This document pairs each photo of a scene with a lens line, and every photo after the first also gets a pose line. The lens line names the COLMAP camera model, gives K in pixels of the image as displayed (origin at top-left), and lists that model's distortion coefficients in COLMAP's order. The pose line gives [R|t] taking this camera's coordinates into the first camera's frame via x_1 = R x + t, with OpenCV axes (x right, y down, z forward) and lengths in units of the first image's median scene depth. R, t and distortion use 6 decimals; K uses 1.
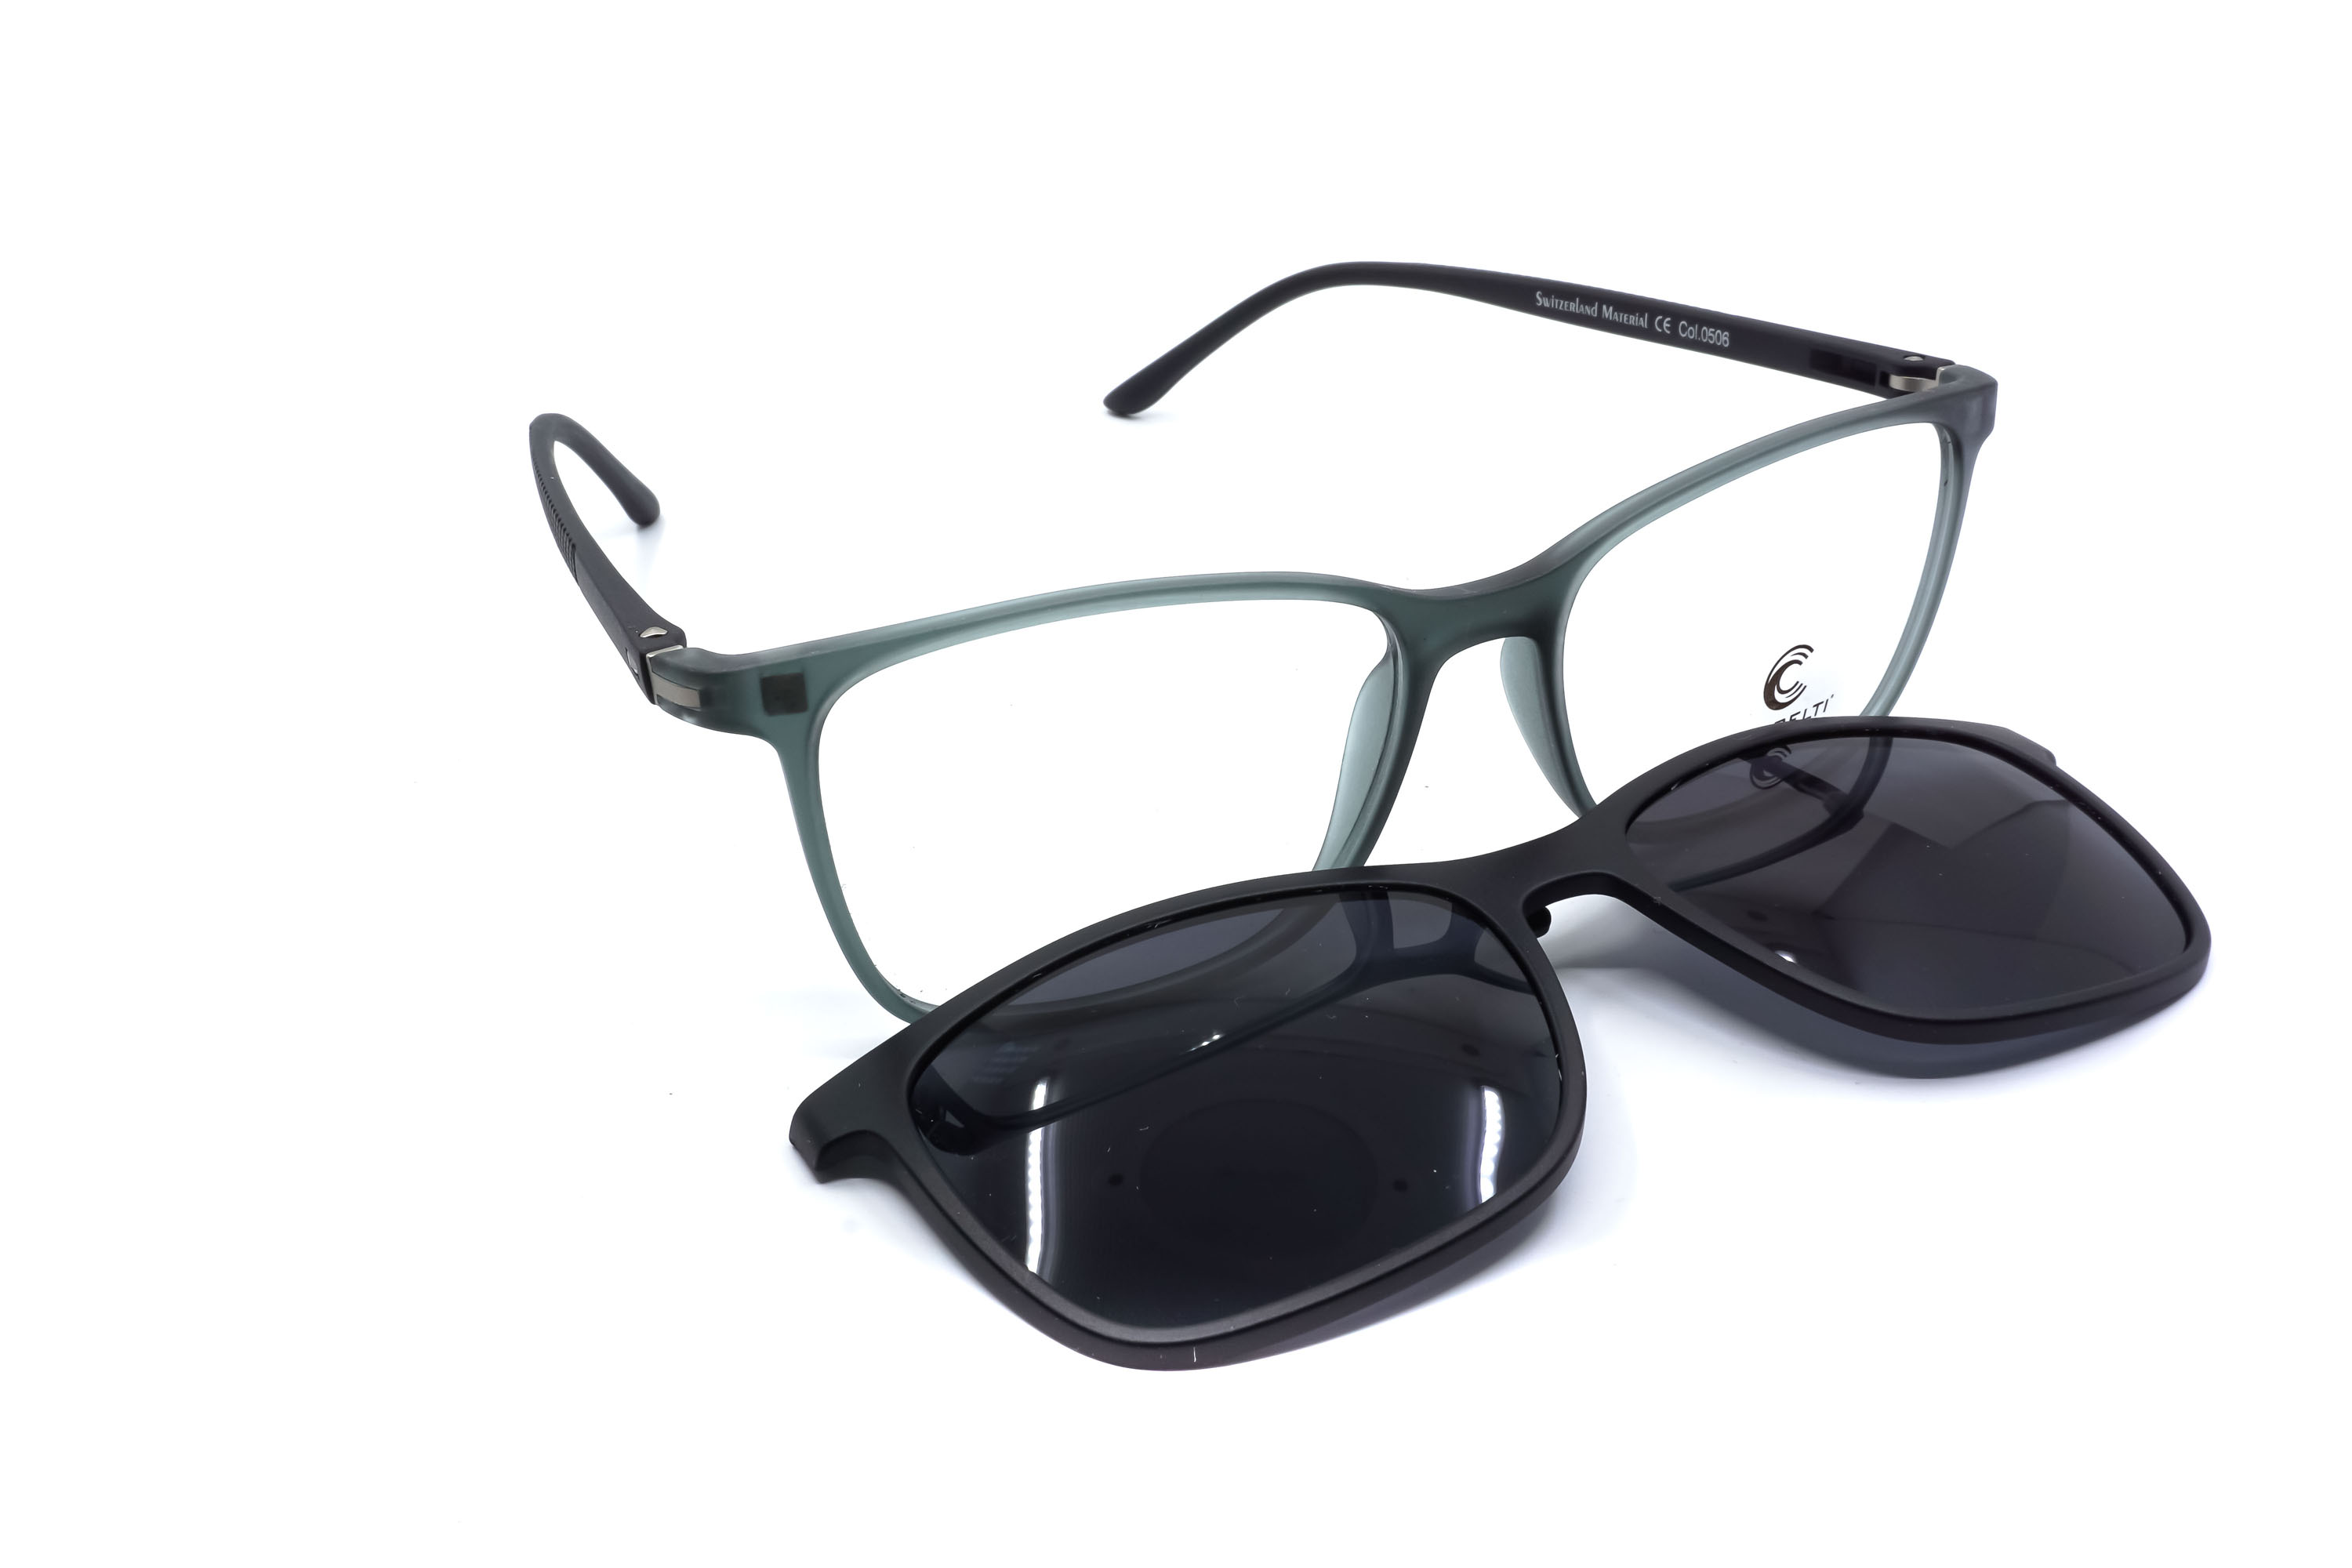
lens RADIAL K [[2306.3, 0, 1176.0], [0, 2306.3, 784.0], [0, 0, 1]] dist [-0.004507, -0.006079]
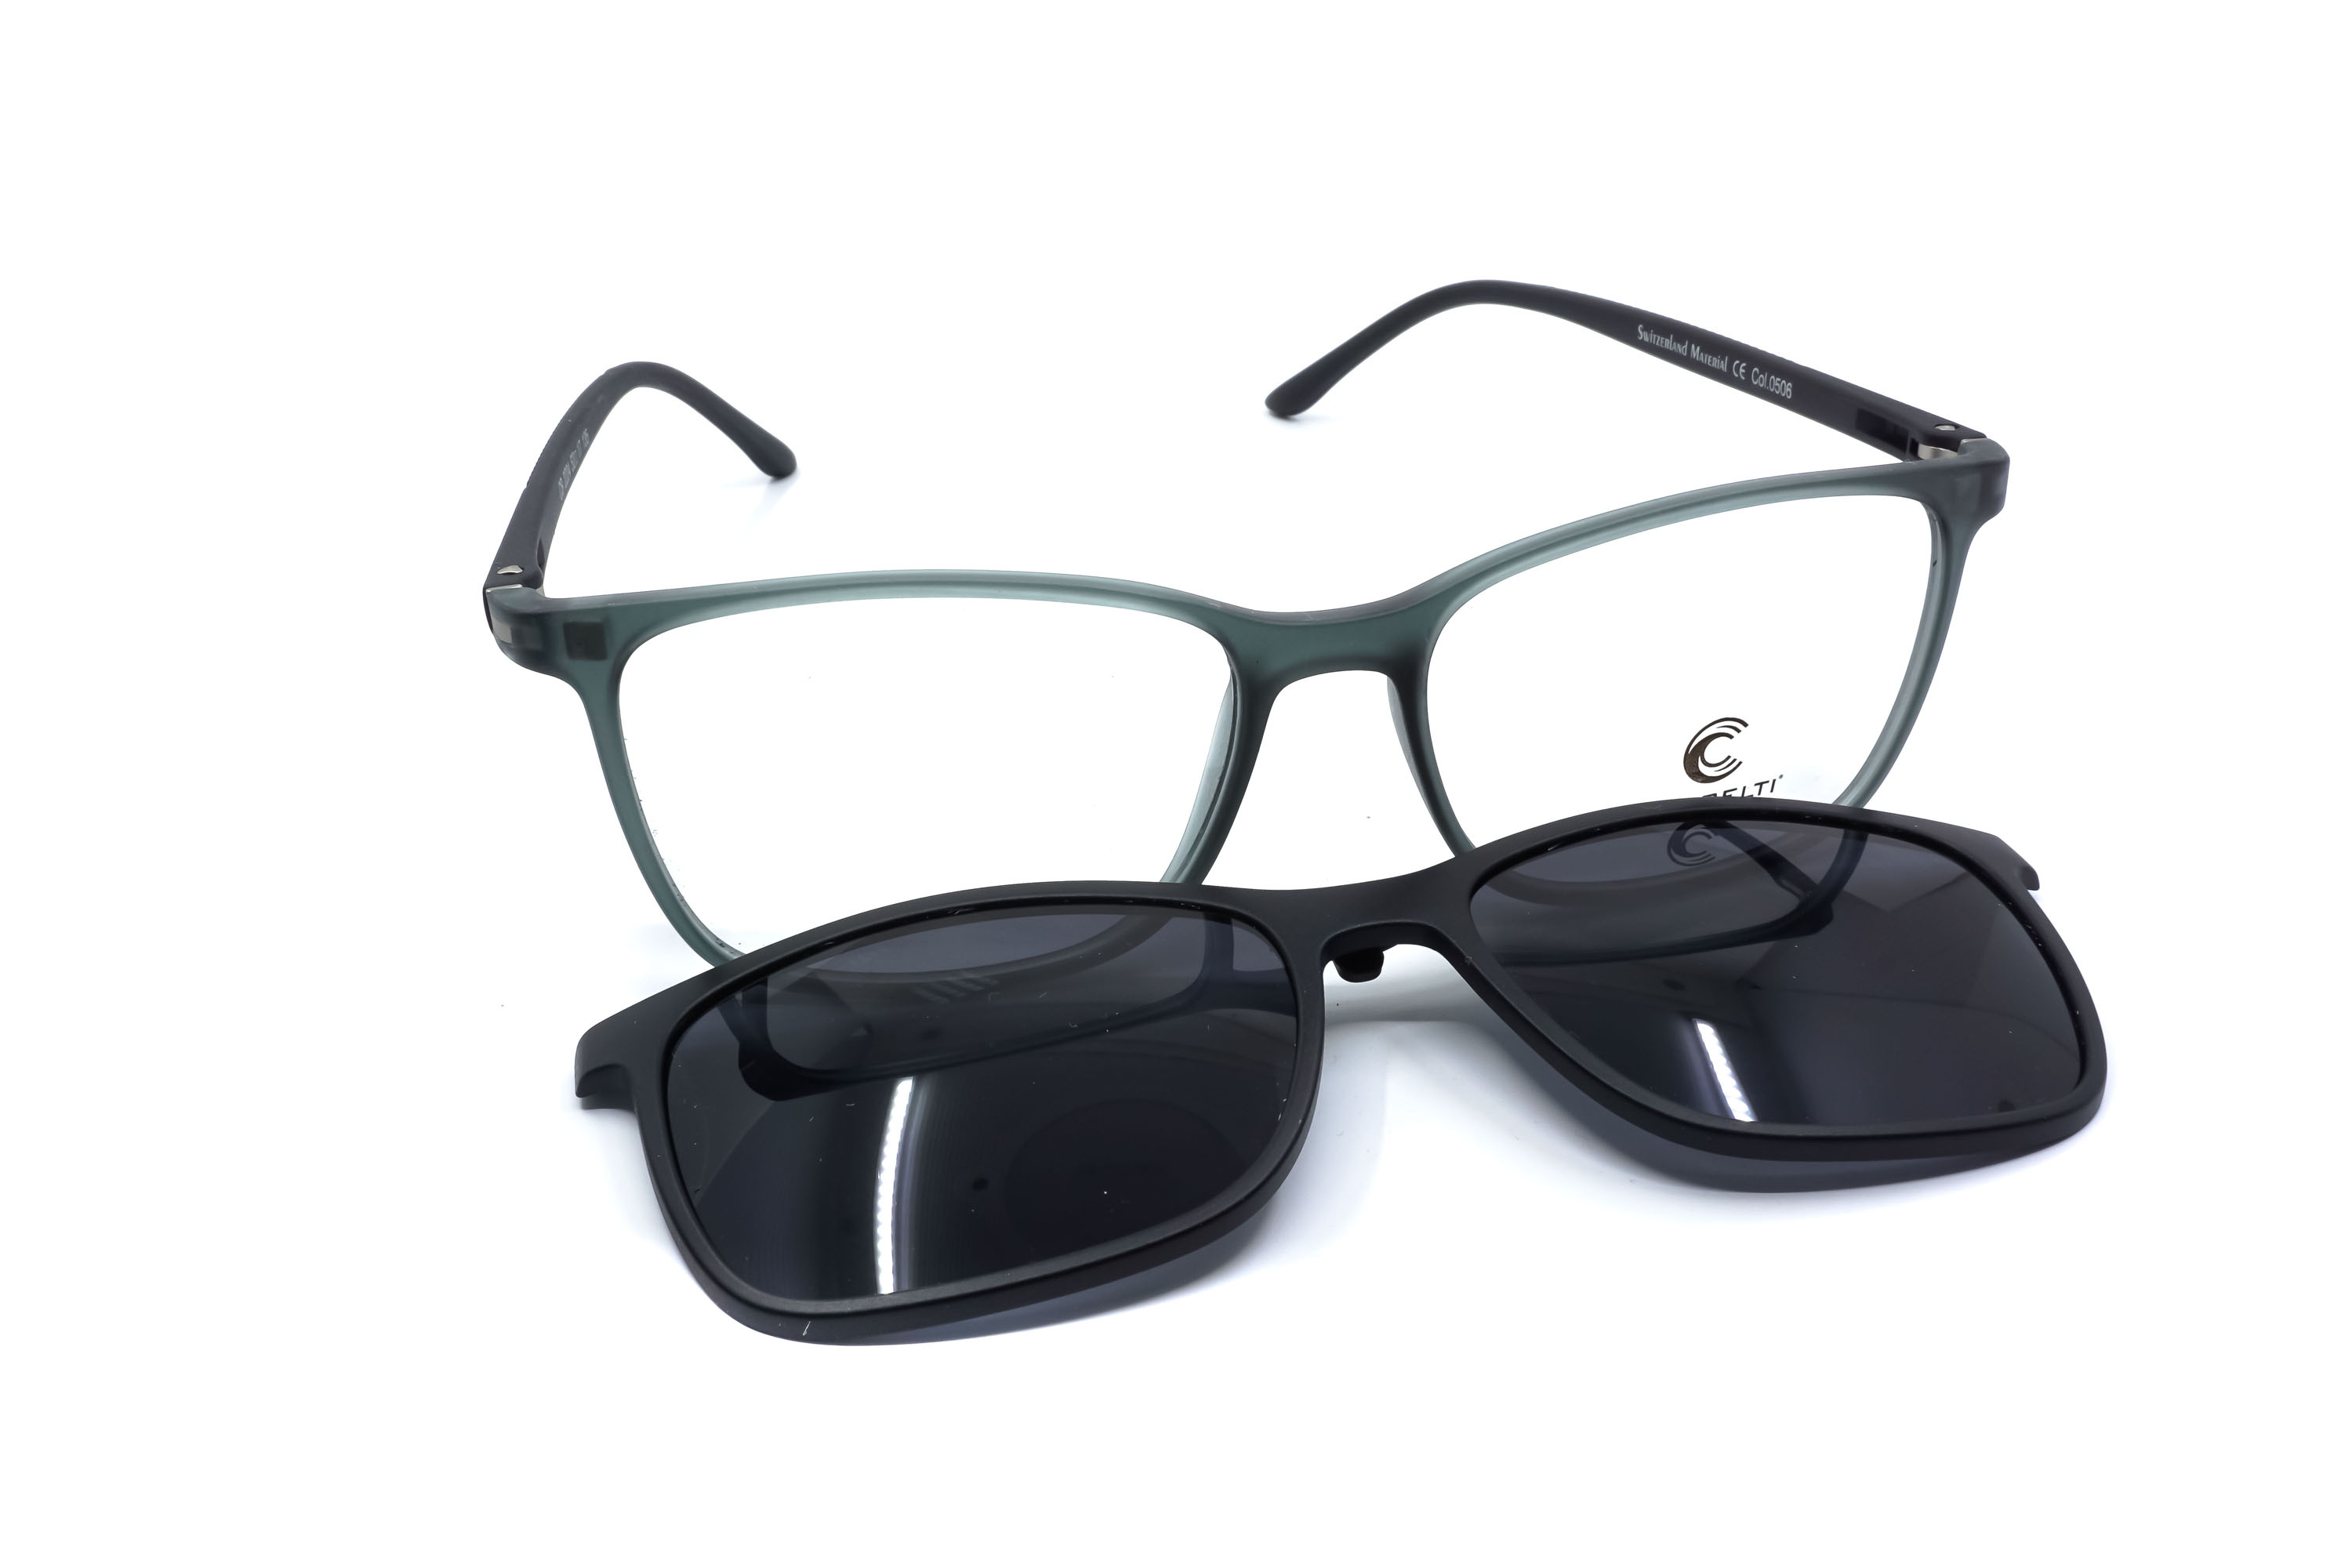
lens RADIAL K [[2306.3, 0, 1176.0], [0, 2306.3, 784.0], [0, 0, 1]] dist [-0.004507, -0.006079]
pose [[0.966439, 0.126882, -0.223377, 0.263210], [-0.125907, 0.991867, 0.018661, -0.022140], [0.223928, 0.010090, 0.974553, 0.029516]]
